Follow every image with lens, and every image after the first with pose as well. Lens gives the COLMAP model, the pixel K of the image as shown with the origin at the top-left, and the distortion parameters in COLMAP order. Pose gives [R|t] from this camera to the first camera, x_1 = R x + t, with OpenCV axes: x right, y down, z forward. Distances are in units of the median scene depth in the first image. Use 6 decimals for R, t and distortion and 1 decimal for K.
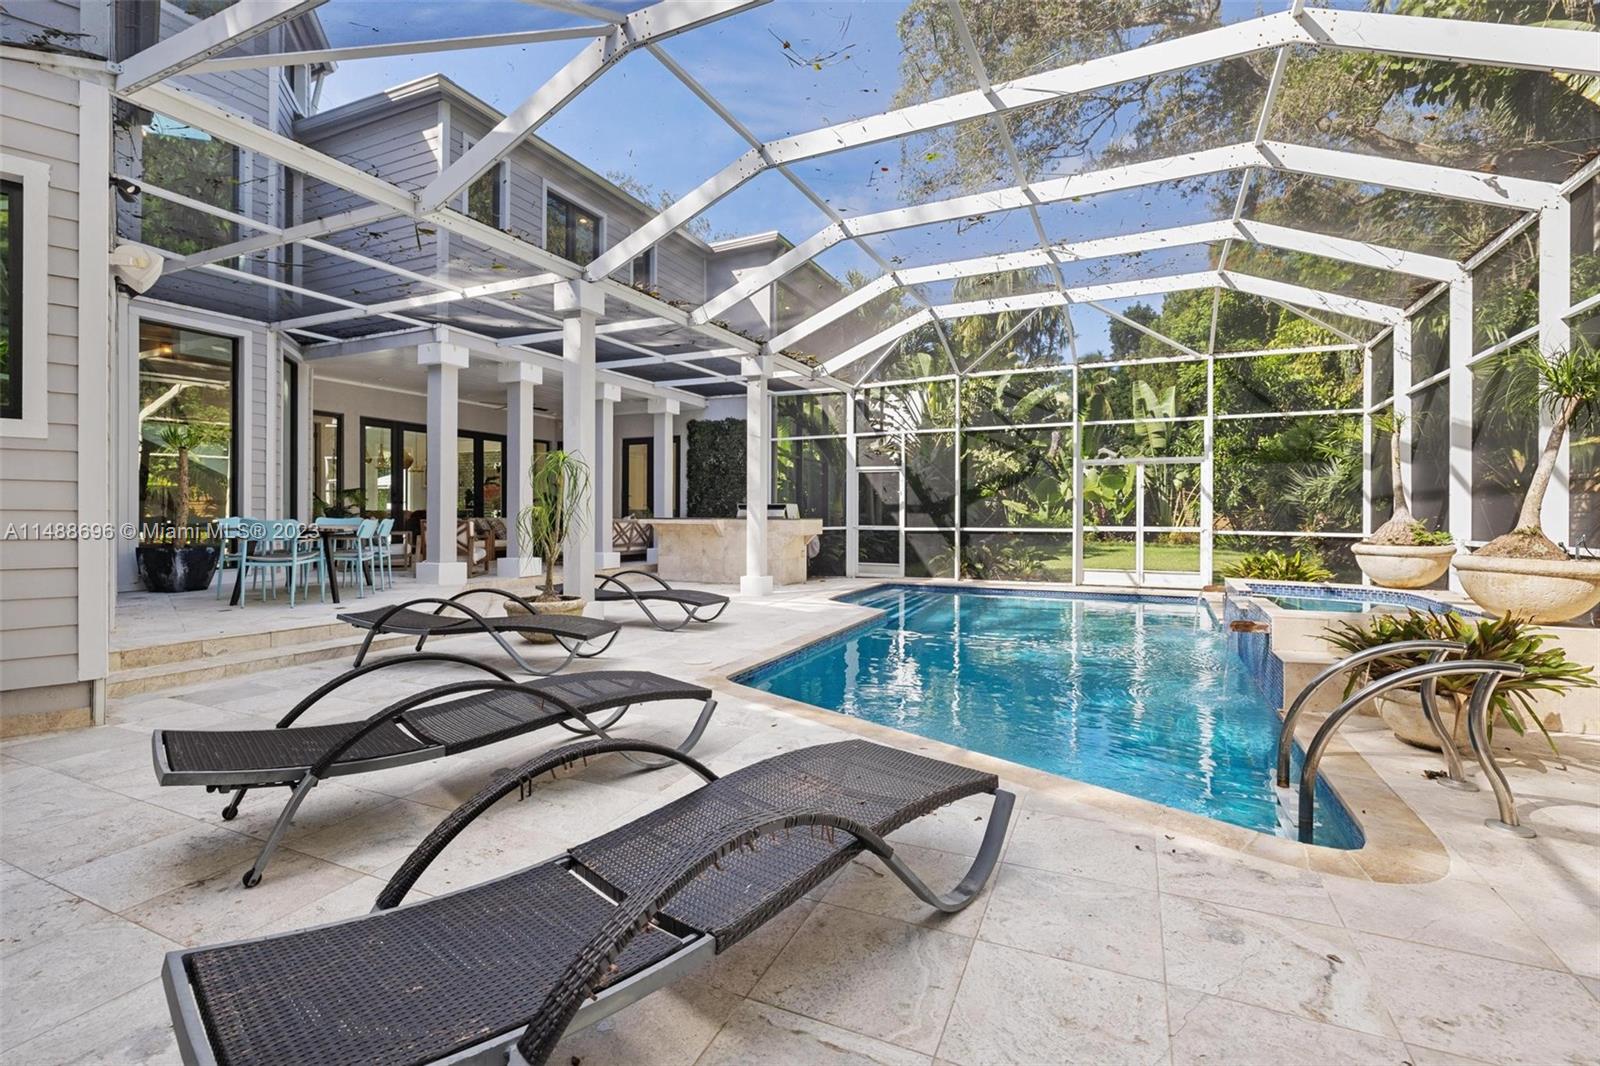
lens RADIAL K [[727.9, 0, 793.6], [0, 727.9, 527.5], [0, 0, 1]] dist [-0.012257, -0.001136]
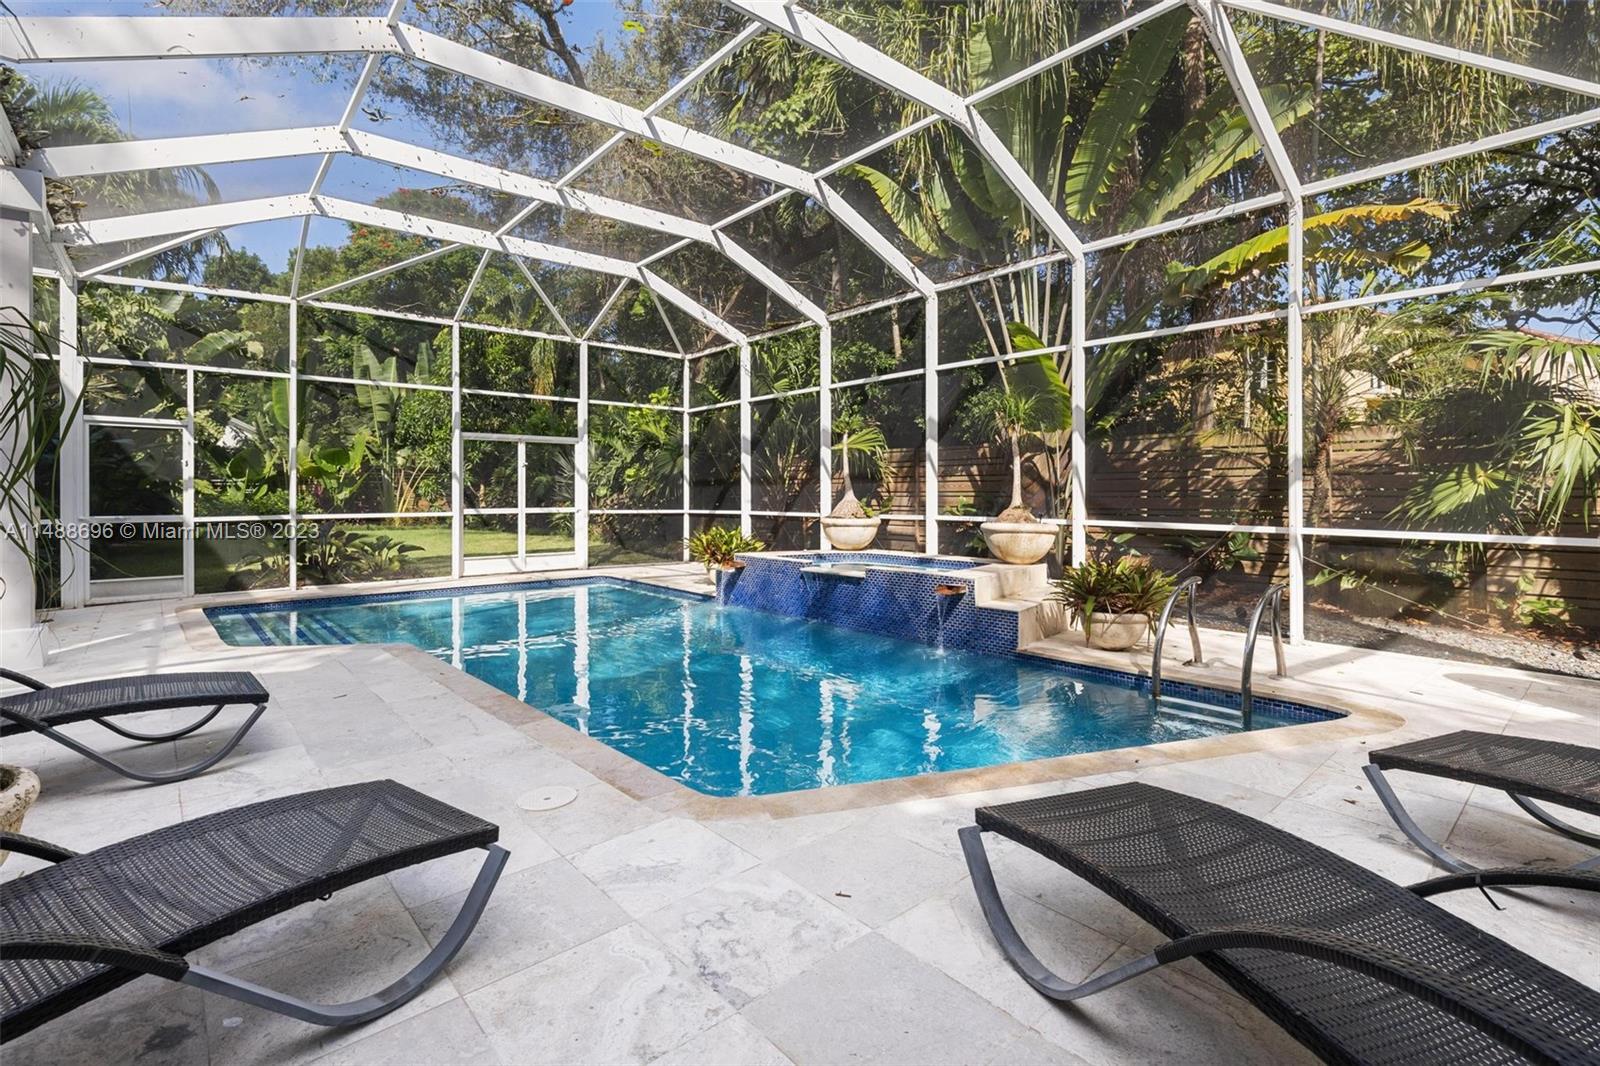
lens RADIAL K [[727.9, 0, 791.3], [0, 727.9, 500.8], [0, 0, 1]] dist [-0.012257, -0.001136]
pose [[0.405991, -0.012902, 0.913786, -0.246225], [0.019338, 0.999798, 0.005524, -0.009665], [-0.913673, 0.015428, 0.406158, 0.308833]]
